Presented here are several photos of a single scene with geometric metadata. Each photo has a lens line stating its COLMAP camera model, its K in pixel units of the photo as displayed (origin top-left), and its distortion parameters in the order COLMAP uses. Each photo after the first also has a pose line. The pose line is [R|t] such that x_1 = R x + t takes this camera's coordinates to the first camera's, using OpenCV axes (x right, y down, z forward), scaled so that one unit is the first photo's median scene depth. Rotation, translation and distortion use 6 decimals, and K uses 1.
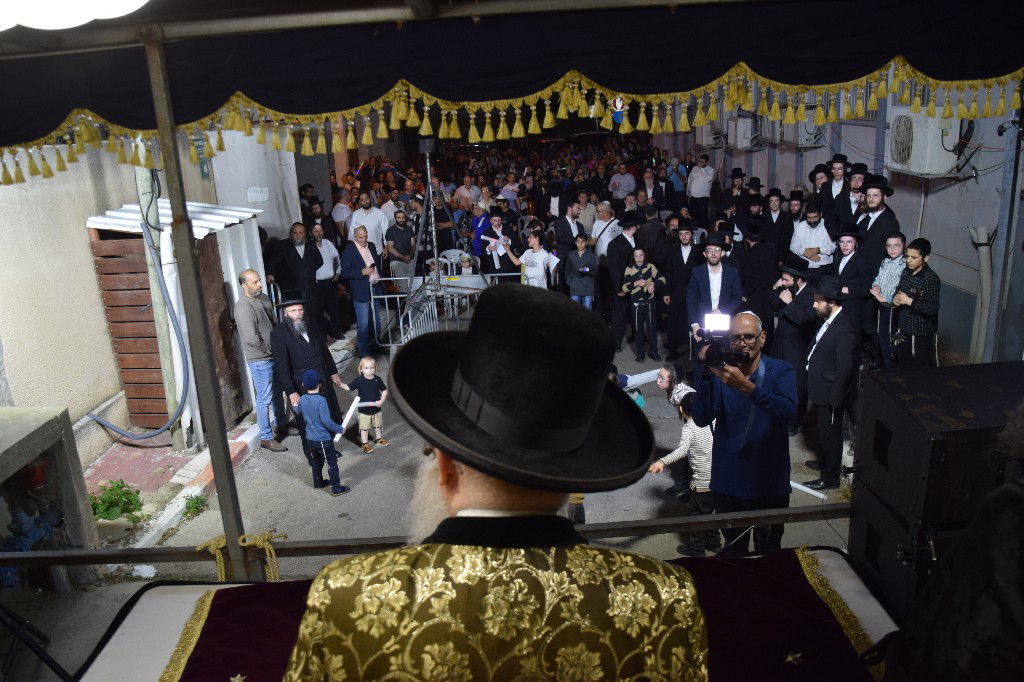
lens RADIAL K [[789.8, 0, 512.0], [0, 789.8, 341.0], [0, 0, 1]] dist [-0.097903, 0.006840]
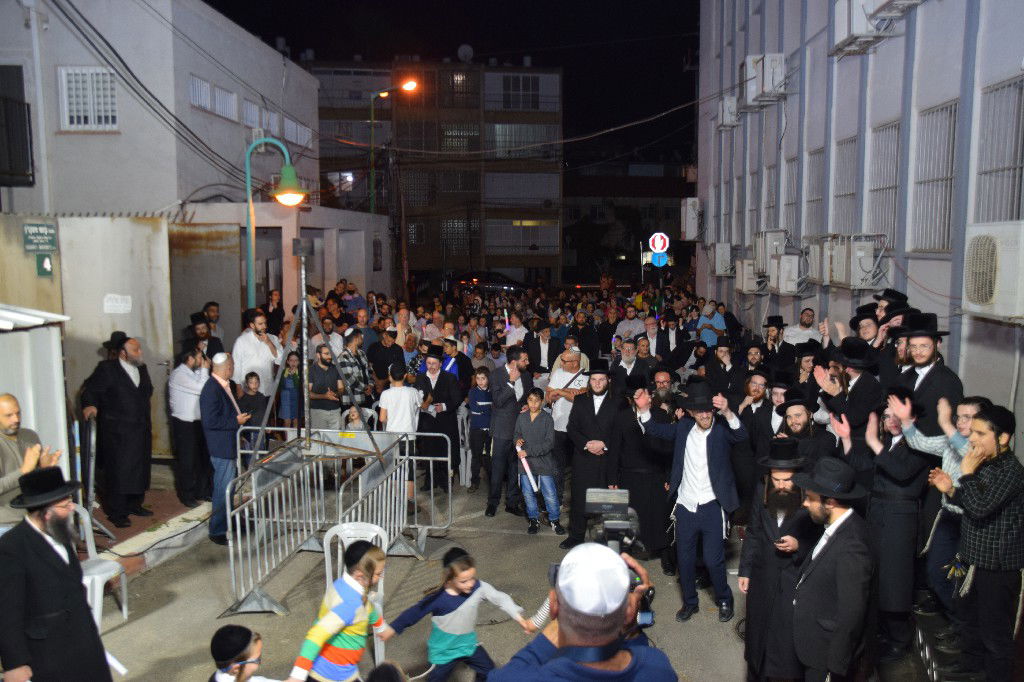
lens RADIAL K [[924.2, 0, 512.0], [0, 924.2, 341.0], [0, 0, 1]] dist [0.004551, 0.008439]
pose [[0.996833, 0.062582, -0.049075, 0.104768], [-0.070812, 0.979324, -0.189502, -0.009530], [0.036201, 0.192377, 0.980653, 0.139713]]
